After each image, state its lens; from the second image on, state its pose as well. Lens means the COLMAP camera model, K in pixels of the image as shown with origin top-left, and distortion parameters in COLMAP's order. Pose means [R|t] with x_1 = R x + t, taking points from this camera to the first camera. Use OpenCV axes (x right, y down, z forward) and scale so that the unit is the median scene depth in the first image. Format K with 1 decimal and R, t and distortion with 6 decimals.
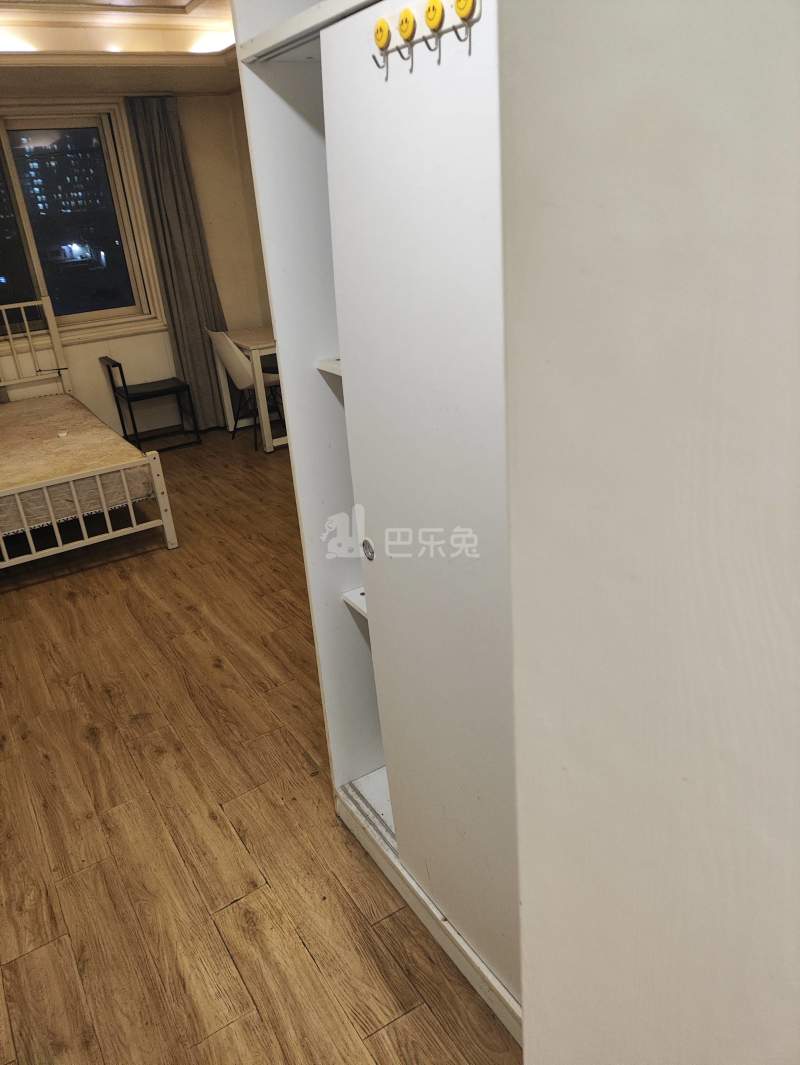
lens RADIAL K [[774.7, 0, 401.4], [0, 774.7, 539.4], [0, 0, 1]] dist [0.060998, -0.103711]
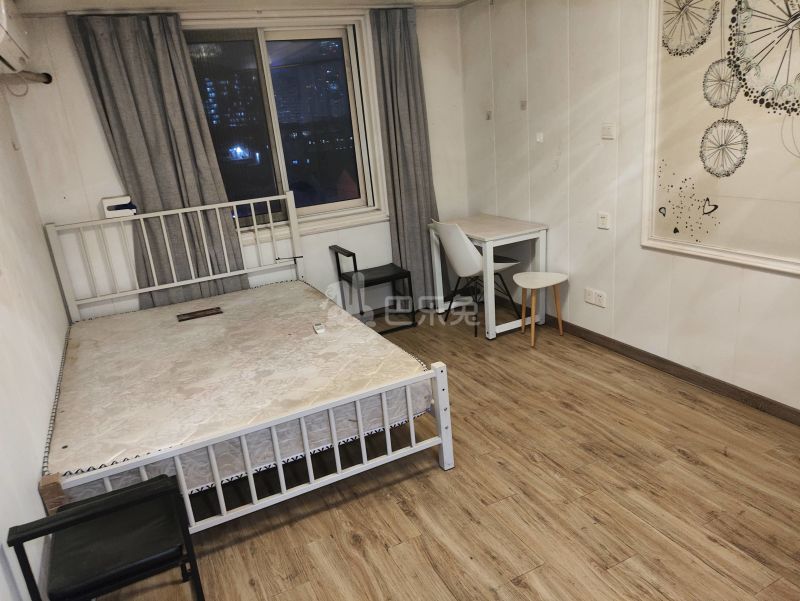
lens RADIAL K [[581.7, 0, 397.4], [0, 581.7, 296.6], [0, 0, 1]] dist [0.068883, -0.097612]
pose [[0.993531, 0.016406, -0.112370, -0.286903], [-0.028544, 0.993820, -0.107272, -0.113450], [0.109916, 0.109785, 0.987859, 0.320086]]
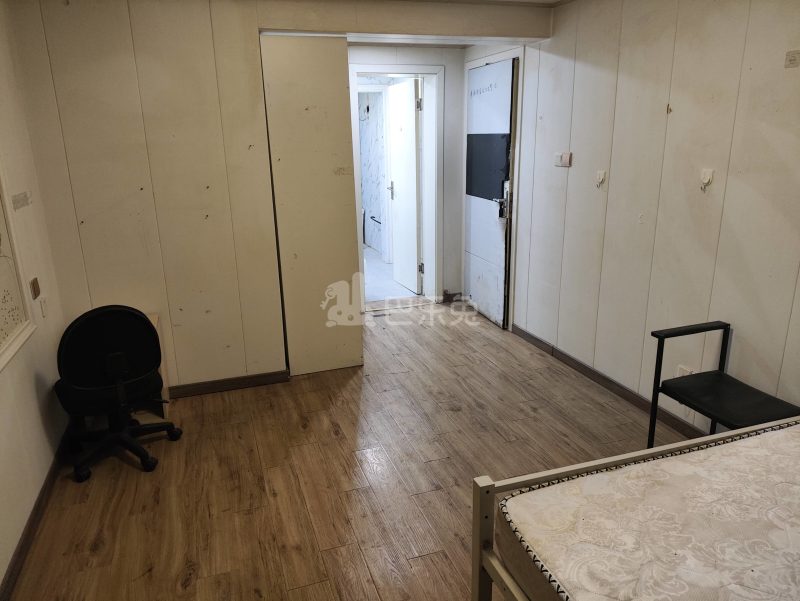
lens RADIAL K [[581.9, 0, 390.6], [0, 581.9, 300.2], [0, 0, 1]] dist [0.060998, -0.103711]
pose [[-0.965173, 0.026525, 0.260263, -0.365859], [0.185691, 0.770239, 0.610123, -0.516151], [-0.184281, 0.637203, -0.748340, 1.248343]]
